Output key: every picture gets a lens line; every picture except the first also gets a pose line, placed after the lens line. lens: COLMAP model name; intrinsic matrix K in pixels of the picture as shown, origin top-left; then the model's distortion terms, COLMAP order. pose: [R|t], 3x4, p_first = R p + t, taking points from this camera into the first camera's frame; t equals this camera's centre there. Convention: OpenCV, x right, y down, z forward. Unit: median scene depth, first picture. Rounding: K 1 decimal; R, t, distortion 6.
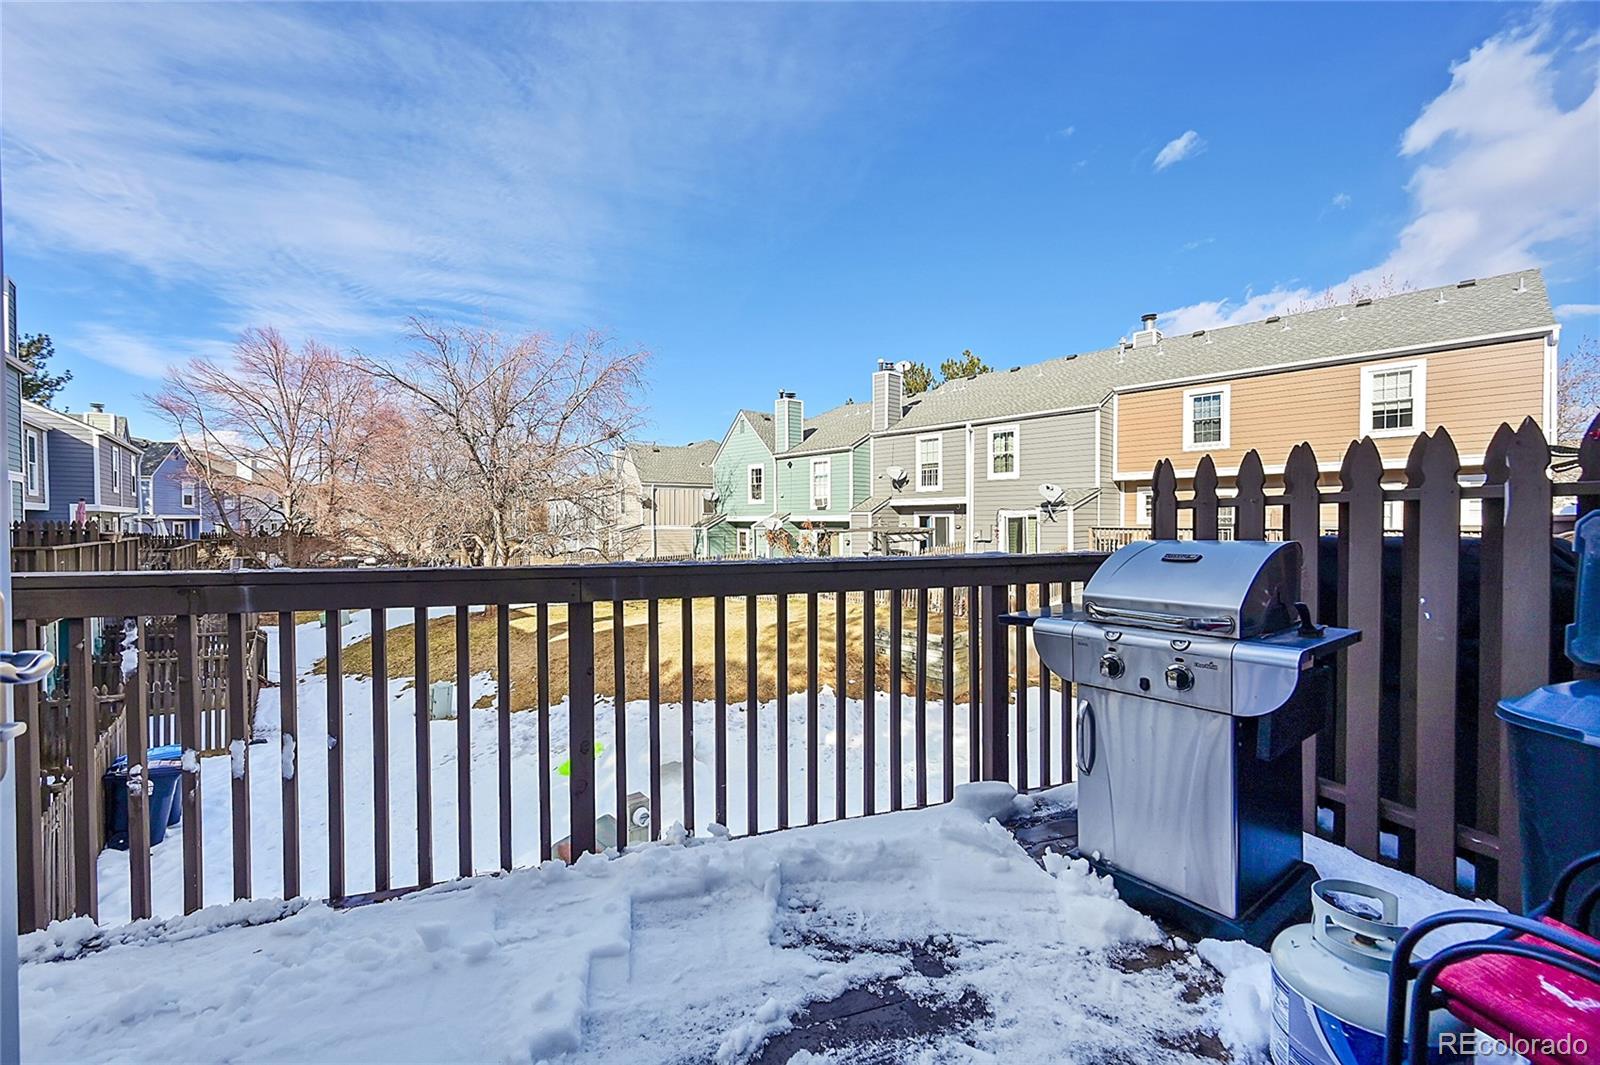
lens RADIAL K [[641.2, 0, 796.8], [0, 641.2, 531.9], [0, 0, 1]] dist [0.000255, 0.000063]
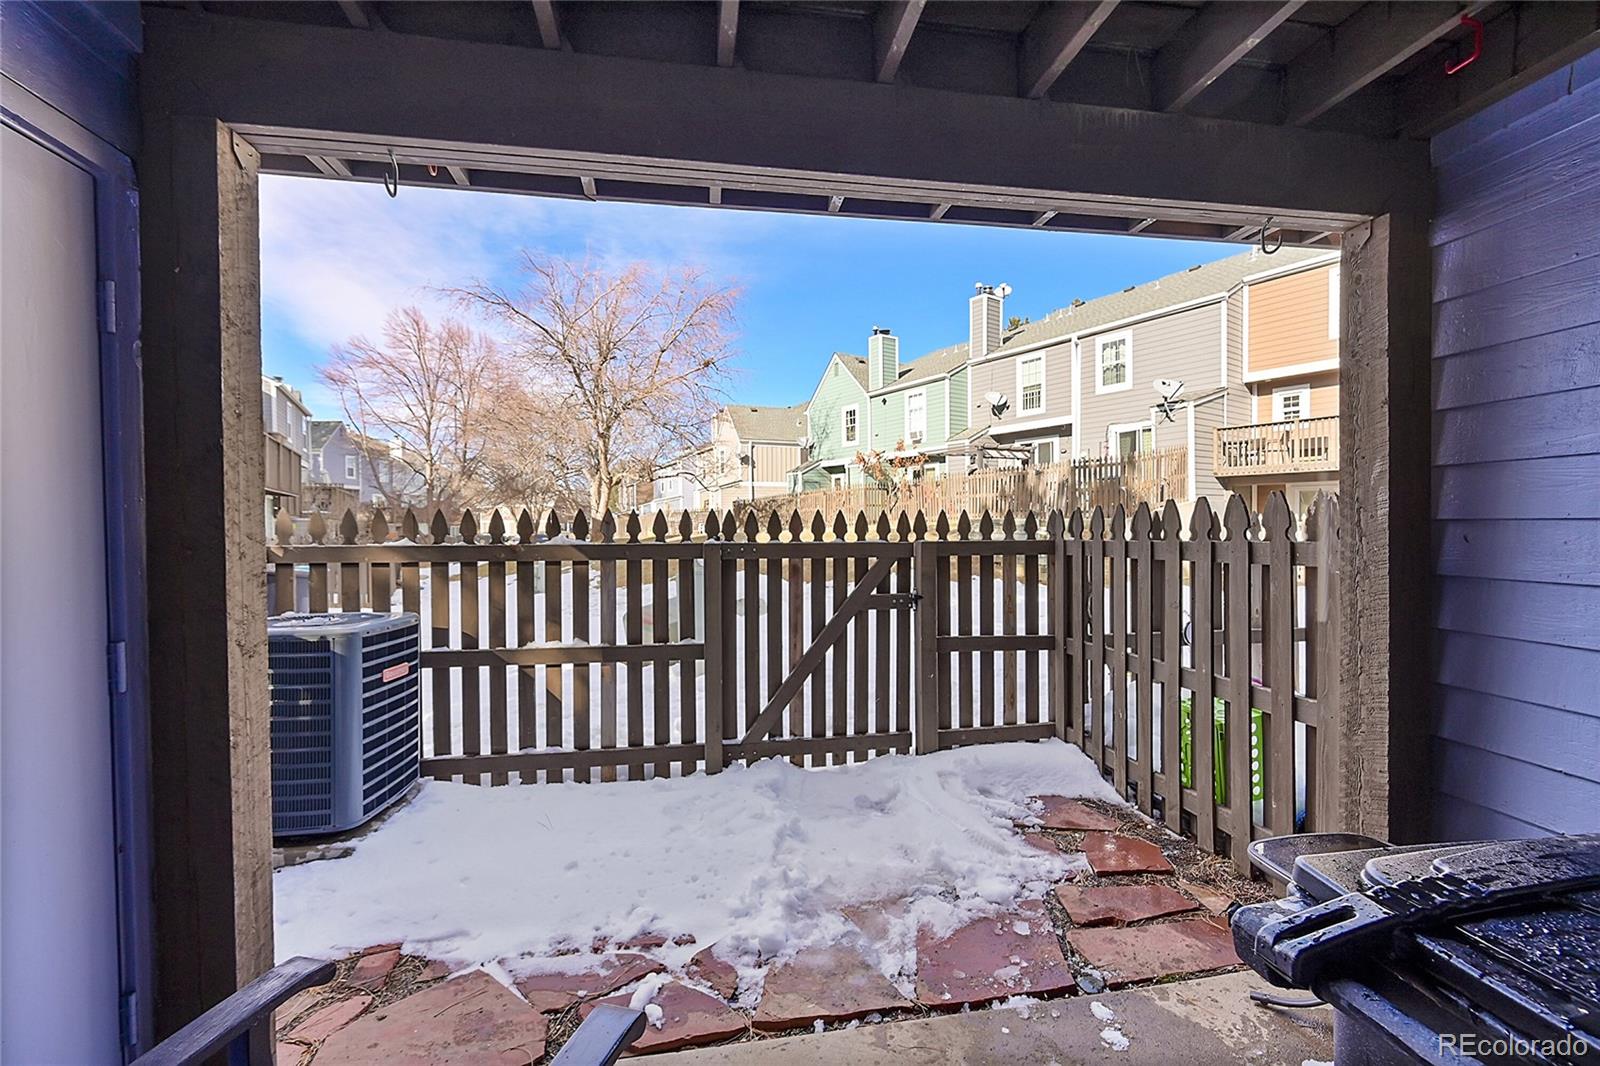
lens RADIAL K [[640.5, 0, 800.0], [0, 640.5, 533.0], [0, 0, 1]] dist [0.001658, 0.000116]
pose [[0.987816, -0.003817, -0.155578, 0.016703], [0.004392, 0.999985, 0.003353, 0.113444], [0.155563, -0.003996, 0.987818, 0.012796]]
